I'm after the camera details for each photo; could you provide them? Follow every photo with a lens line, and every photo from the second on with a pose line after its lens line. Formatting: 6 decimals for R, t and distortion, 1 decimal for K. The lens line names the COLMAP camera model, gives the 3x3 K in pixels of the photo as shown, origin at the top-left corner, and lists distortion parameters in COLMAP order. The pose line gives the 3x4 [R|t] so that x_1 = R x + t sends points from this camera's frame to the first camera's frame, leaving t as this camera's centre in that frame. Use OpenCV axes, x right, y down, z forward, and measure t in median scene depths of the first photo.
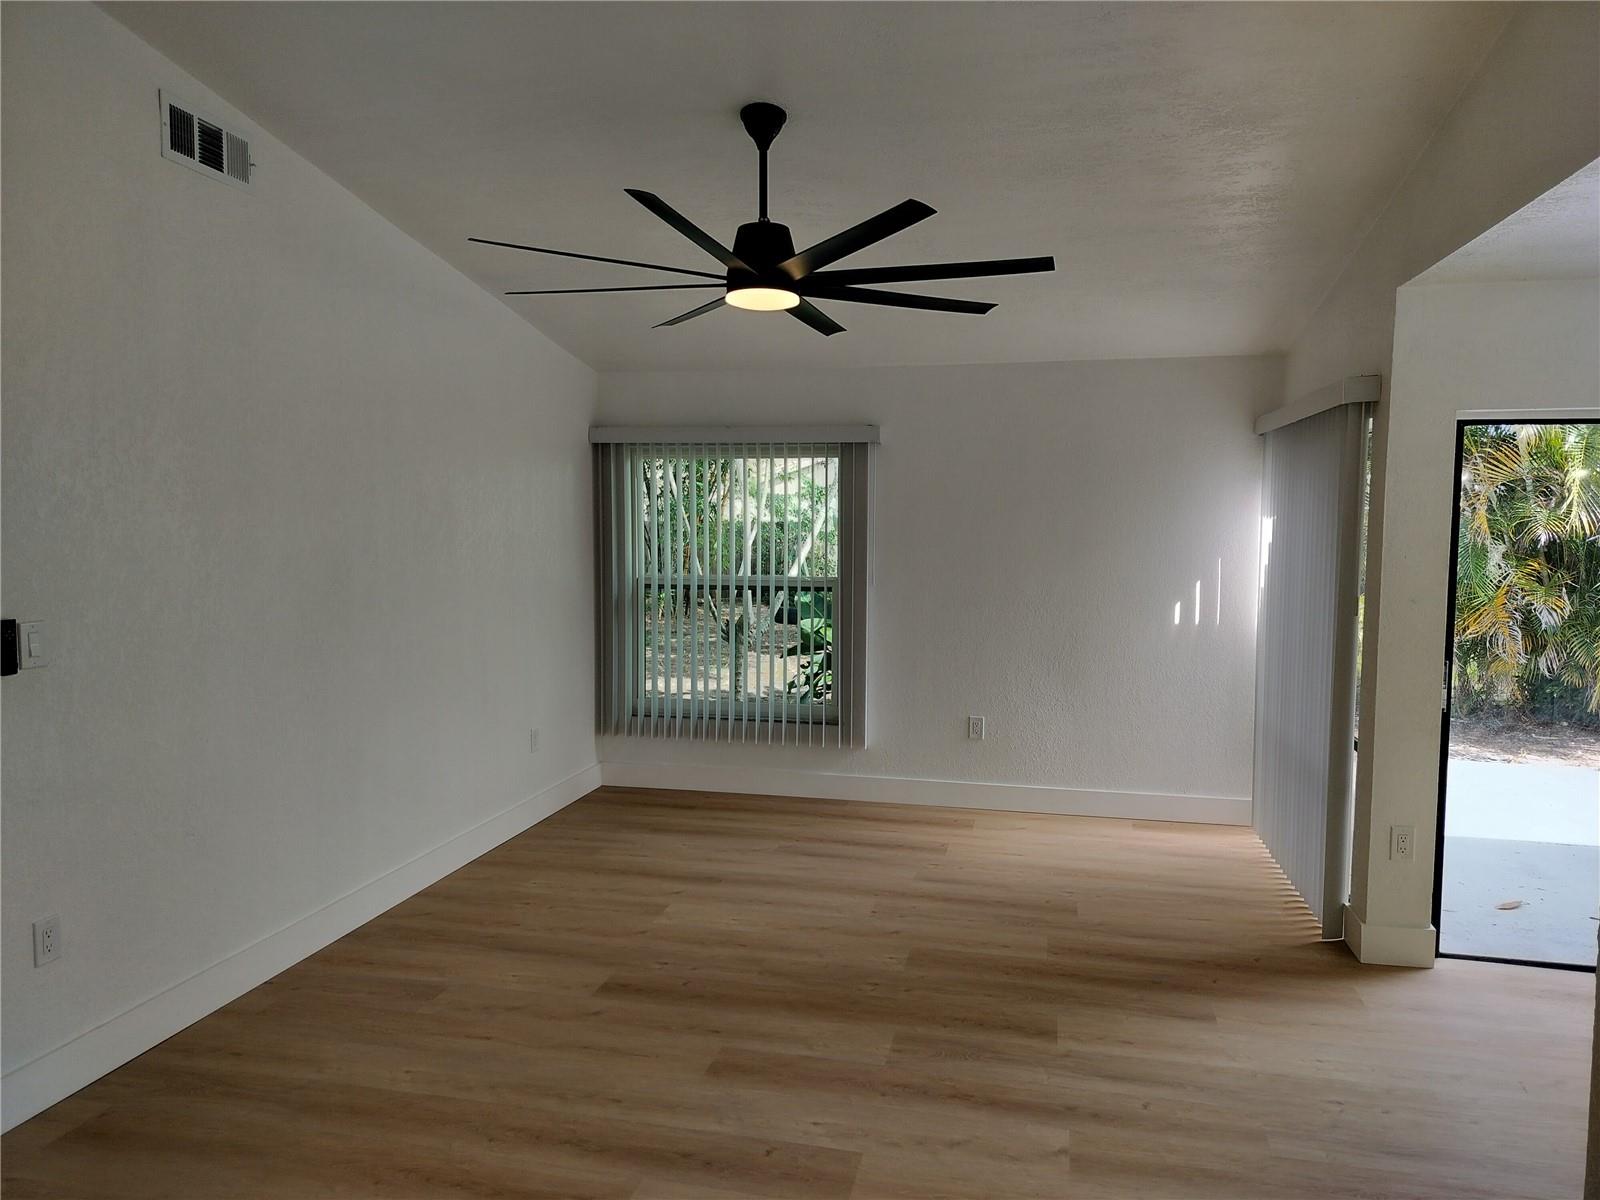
lens RADIAL K [[1138.1, 0, 807.1], [0, 1138.1, 601.5], [0, 0, 1]] dist [0.077285, -0.103972]
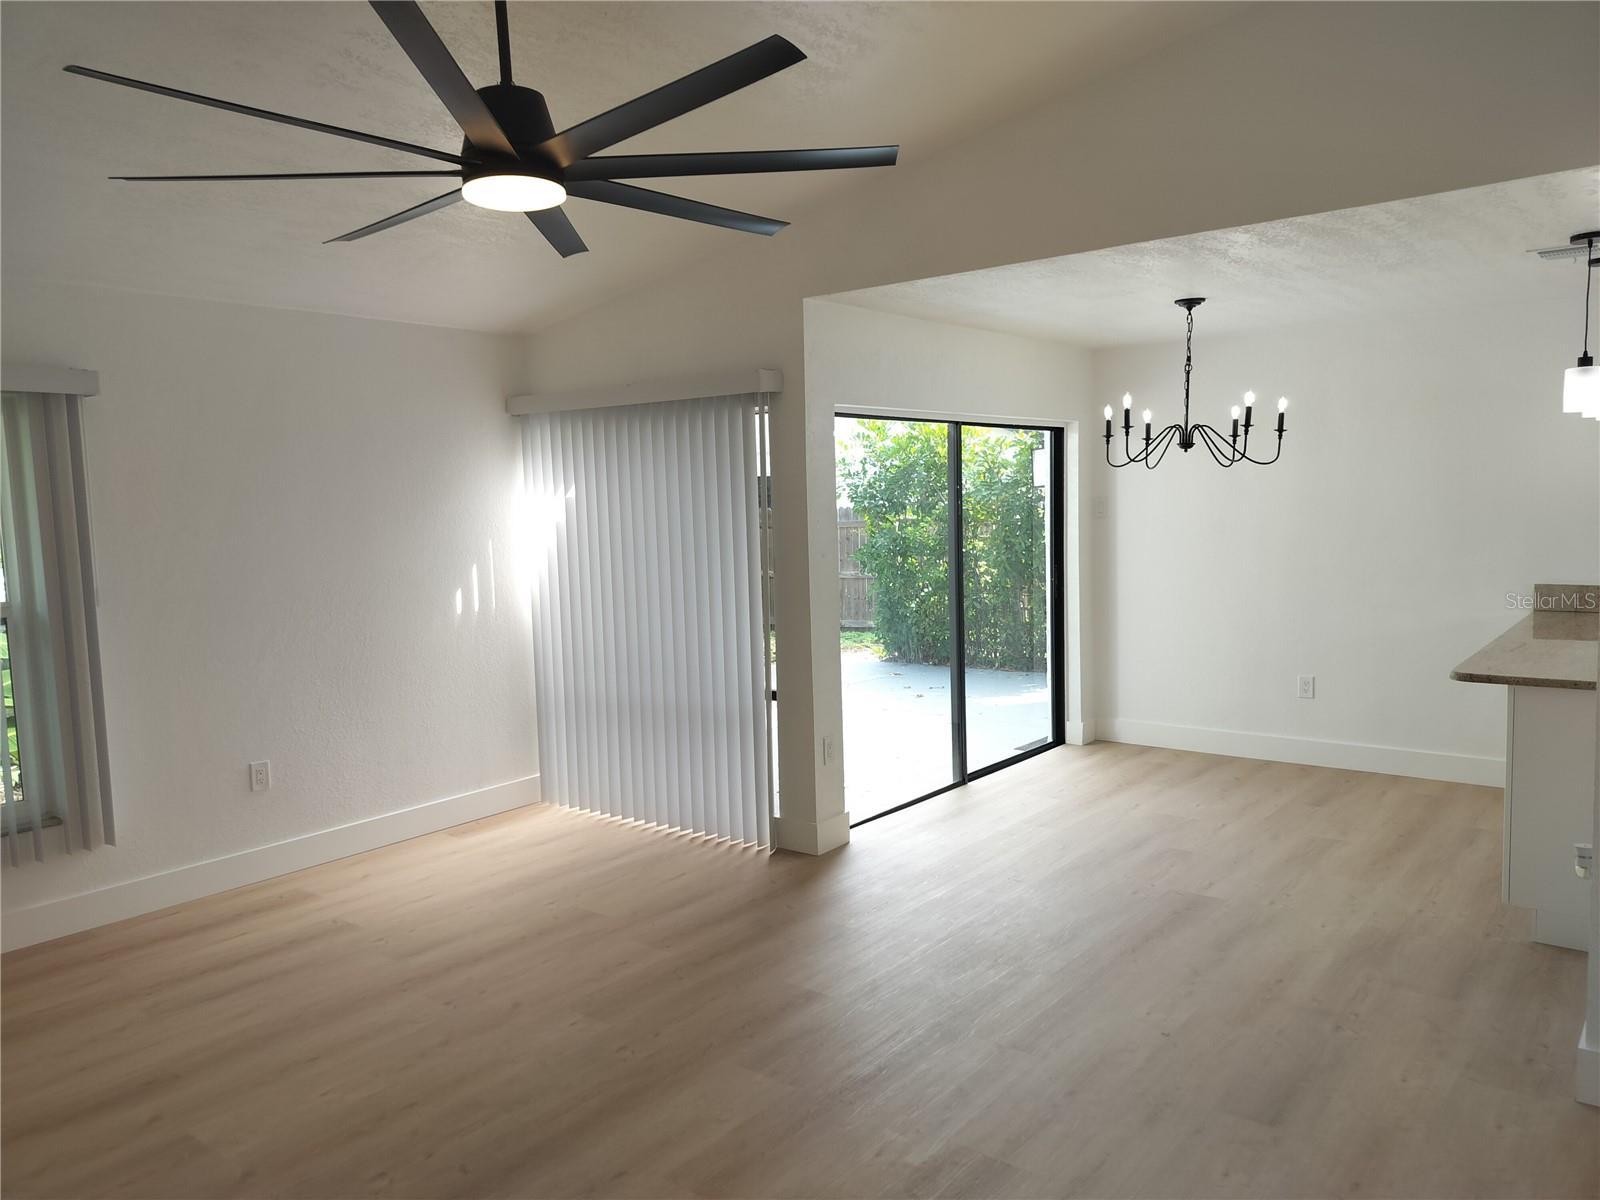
lens RADIAL K [[1146.8, 0, 820.4], [0, 1146.8, 608.4], [0, 0, 1]] dist [0.072306, -0.091718]
pose [[0.424080, -0.105405, 0.899470, -0.483748], [0.101191, 0.992499, 0.068598, -0.022877], [-0.899954, 0.061927, 0.431565, 0.386300]]
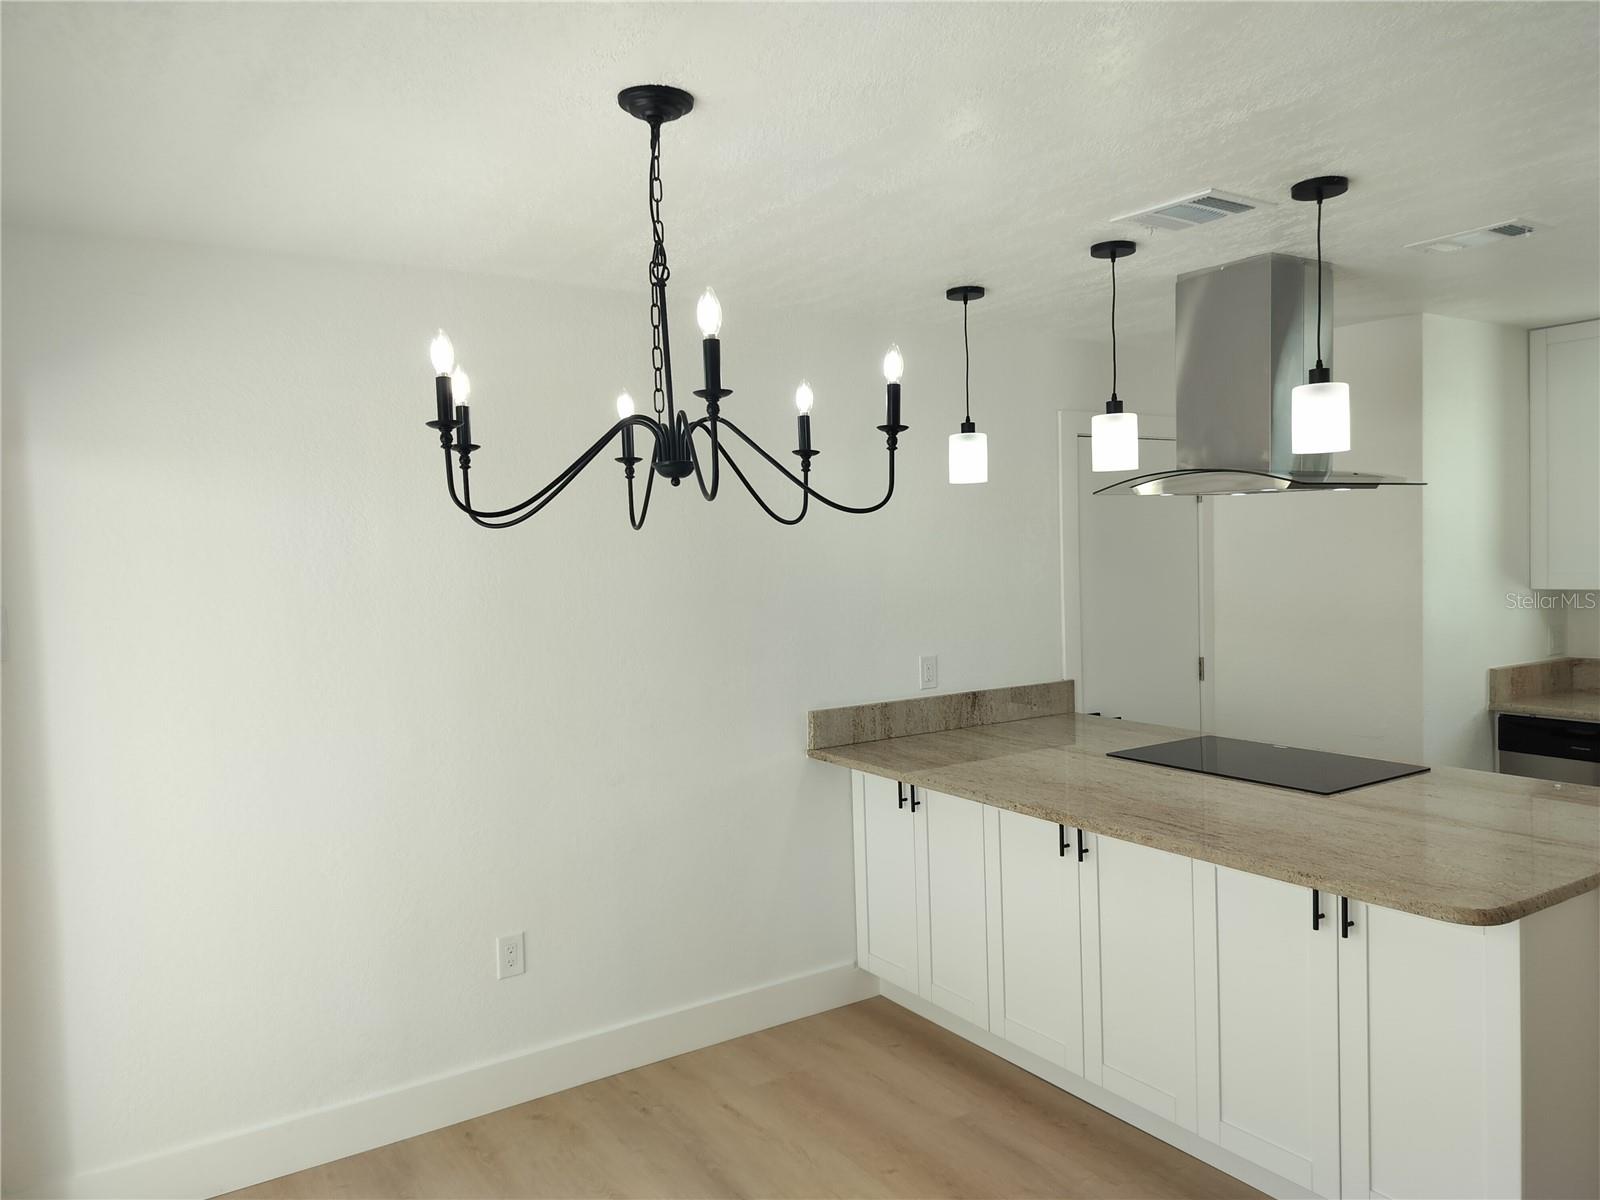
lens RADIAL K [[1138.1, 0, 807.1], [0, 1138.1, 601.5], [0, 0, 1]] dist [0.077285, -0.103972]
pose [[-0.722994, -0.021209, 0.690529, 0.321132], [0.078095, 0.990613, 0.112193, -0.059868], [-0.686426, 0.135042, -0.714551, 0.804901]]
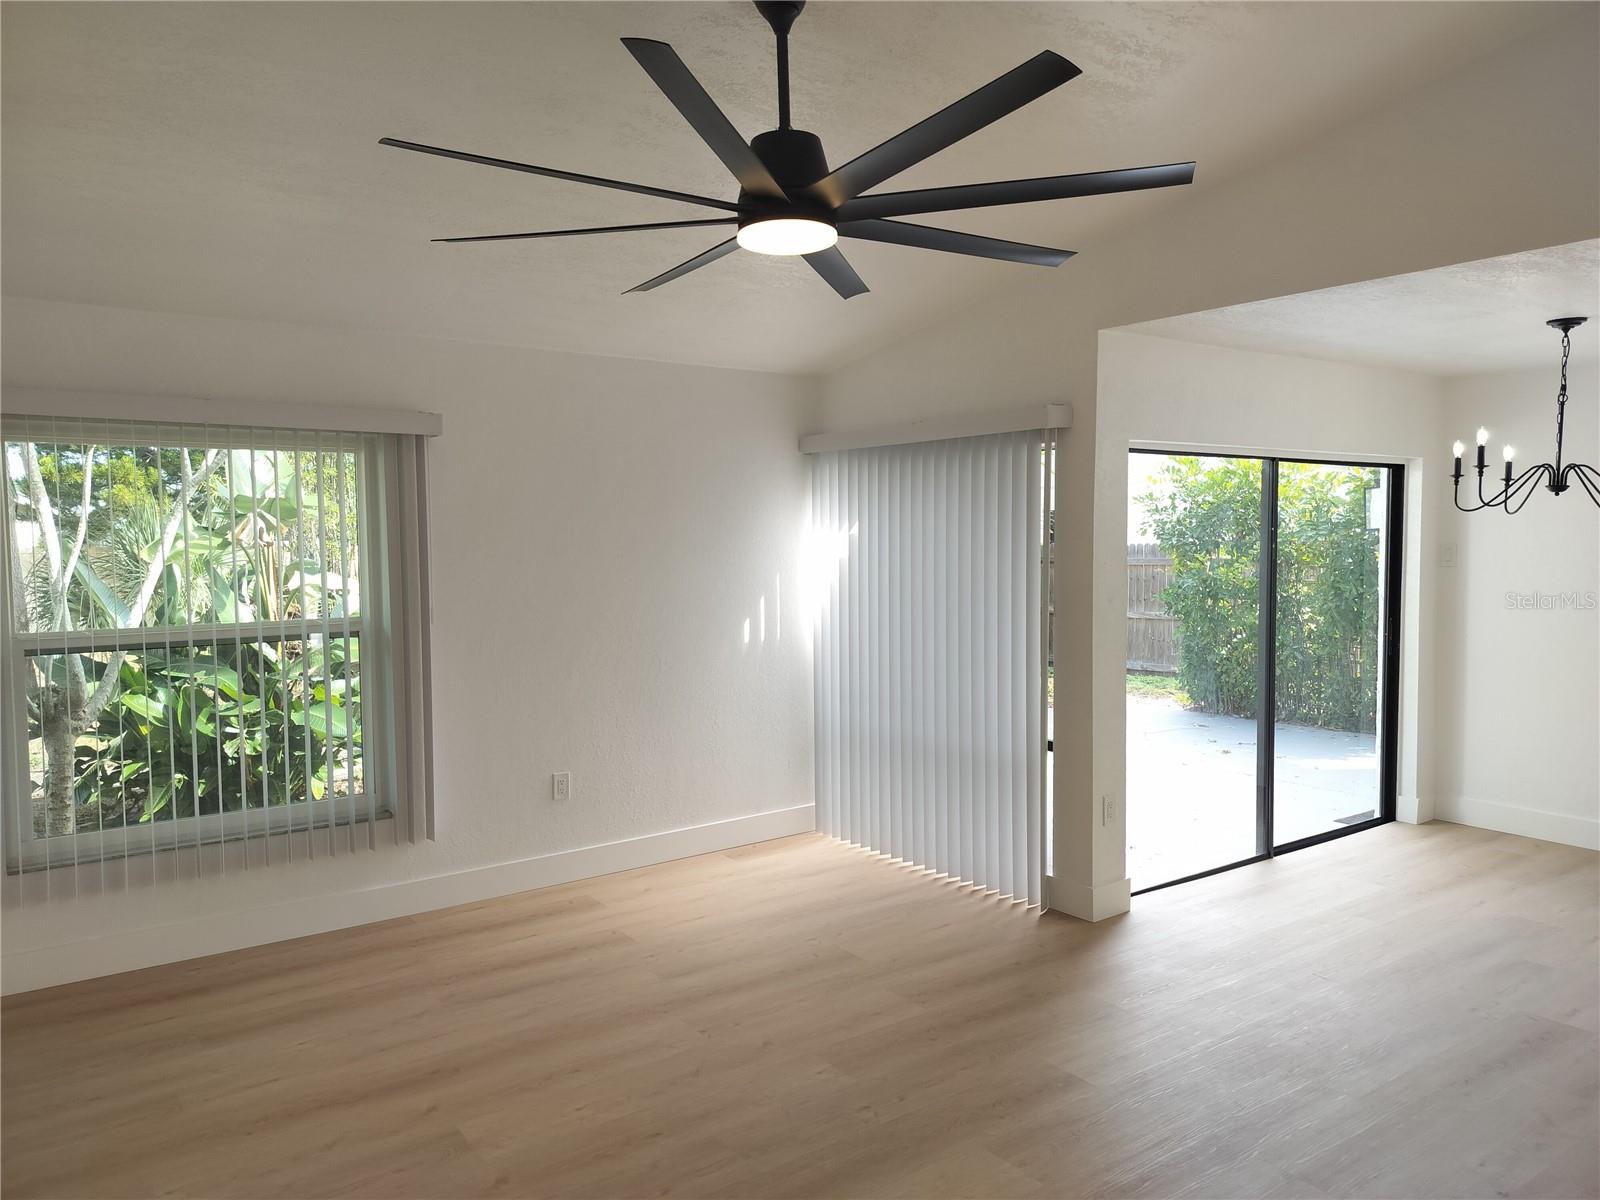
lens RADIAL K [[1138.1, 0, 807.1], [0, 1138.1, 601.5], [0, 0, 1]] dist [0.077285, -0.103972]
pose [[0.655523, -0.055807, 0.753110, -0.445588], [0.069828, 0.997473, 0.013136, -0.028585], [-0.751940, 0.043977, 0.657763, 0.383835]]
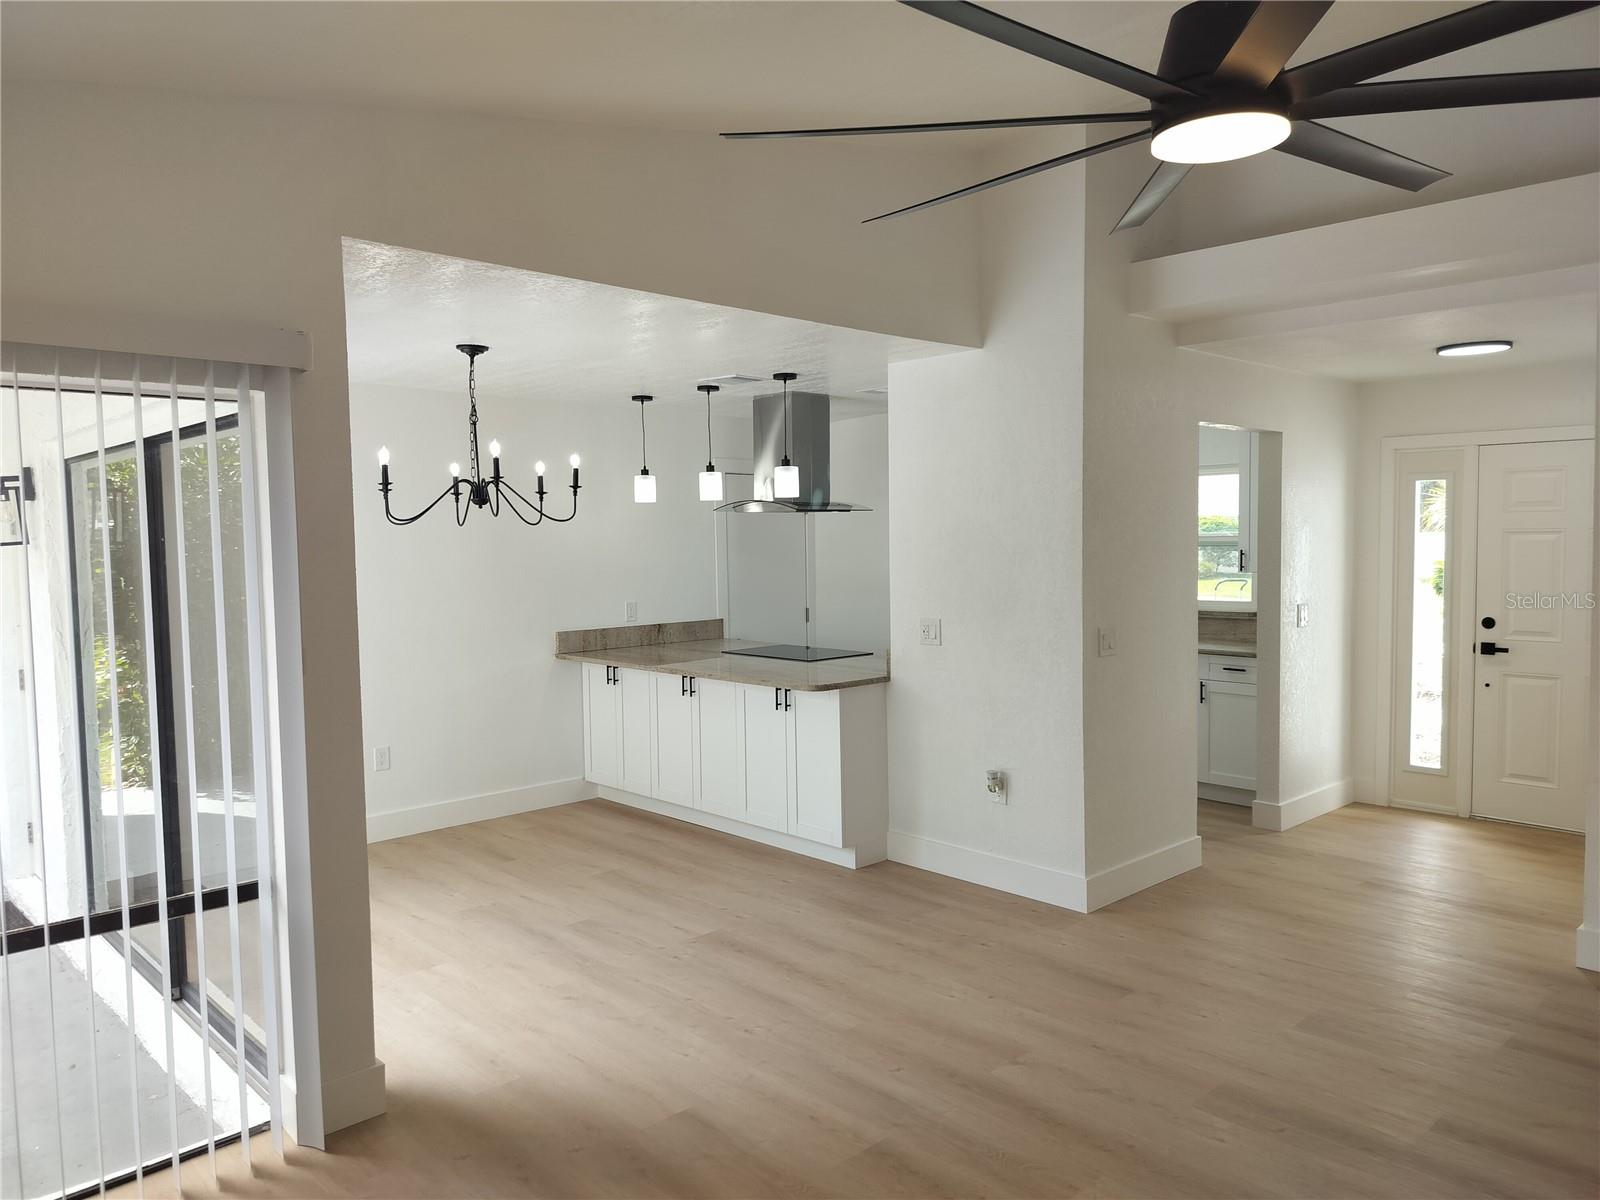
lens RADIAL K [[1138.1, 0, 807.1], [0, 1138.1, 601.5], [0, 0, 1]] dist [0.077285, -0.103972]
pose [[-0.832686, -0.027211, 0.553076, -0.143115], [0.052842, 0.990329, 0.128281, -0.091569], [-0.551218, 0.136043, -0.823196, 1.207007]]
